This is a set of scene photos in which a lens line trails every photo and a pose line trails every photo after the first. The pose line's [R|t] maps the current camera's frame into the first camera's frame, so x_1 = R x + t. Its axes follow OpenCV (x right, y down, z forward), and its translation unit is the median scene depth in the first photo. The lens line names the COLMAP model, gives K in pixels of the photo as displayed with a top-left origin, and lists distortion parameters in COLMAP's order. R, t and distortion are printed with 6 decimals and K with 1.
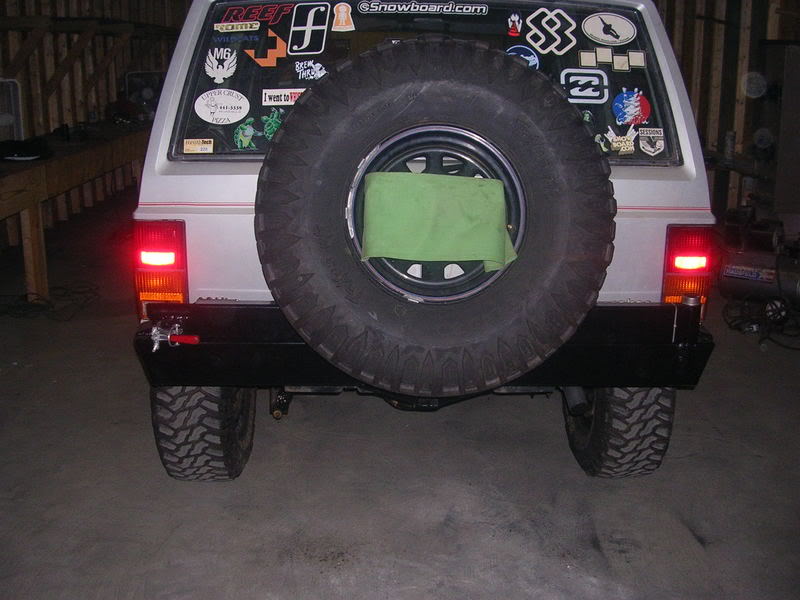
lens RADIAL K [[879.2, 0, 400.0], [0, 879.2, 300.0], [0, 0, 1]] dist [-0.157967, -0.008345]
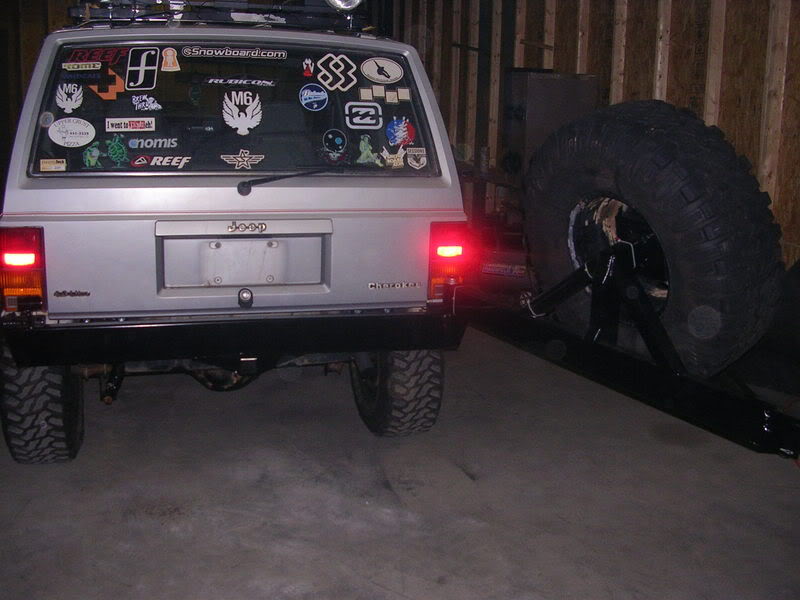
lens RADIAL K [[879.2, 0, 400.0], [0, 879.2, 300.0], [0, 0, 1]] dist [-0.157967, -0.008345]
pose [[0.965814, -0.038856, 0.256306, -0.076043], [0.043818, 0.998946, -0.013675, 0.044887], [-0.255504, 0.024439, 0.966499, -0.253278]]
